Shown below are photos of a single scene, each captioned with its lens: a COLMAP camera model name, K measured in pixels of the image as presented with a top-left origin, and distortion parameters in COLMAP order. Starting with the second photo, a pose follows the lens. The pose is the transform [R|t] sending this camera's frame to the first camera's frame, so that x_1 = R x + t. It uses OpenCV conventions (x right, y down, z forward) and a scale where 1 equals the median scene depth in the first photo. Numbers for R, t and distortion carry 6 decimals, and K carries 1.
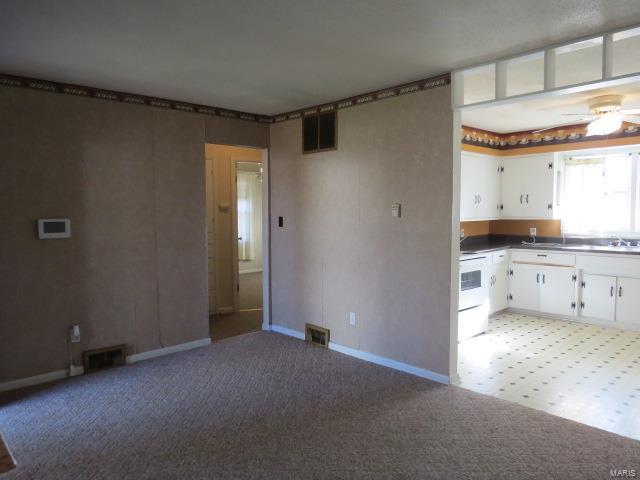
lens RADIAL K [[460.8, 0, 320.1], [0, 460.8, 237.0], [0, 0, 1]] dist [-0.014431, 0.003730]
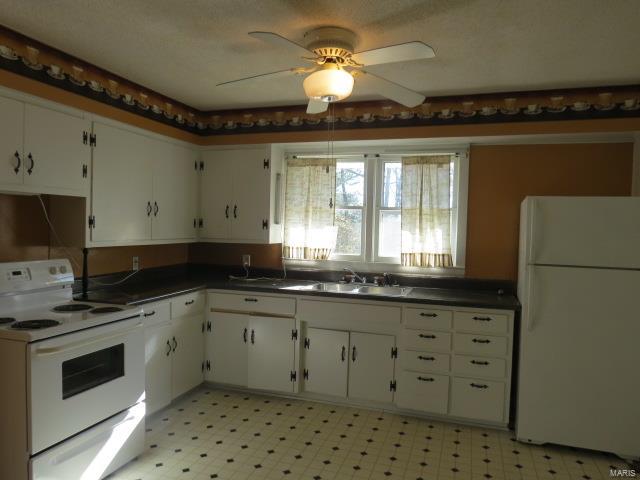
lens RADIAL K [[460.8, 0, 321.8], [0, 460.8, 237.7], [0, 0, 1]] dist [-0.014431, 0.003730]
pose [[0.876013, 0.016678, 0.482000, 0.256899], [-0.001586, 0.999496, -0.031701, -0.026739], [-0.482285, 0.027006, 0.875598, 0.384114]]
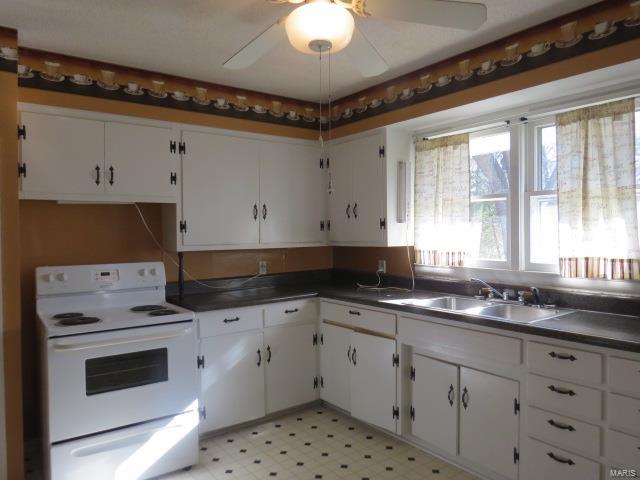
lens RADIAL K [[460.8, 0, 320.5], [0, 460.8, 238.4], [0, 0, 1]] dist [-0.014431, 0.003730]
pose [[0.993924, -0.000260, -0.110069, 0.502629], [-0.004595, 0.999027, -0.043858, -0.023940], [0.109974, 0.044098, 0.992956, 0.446011]]
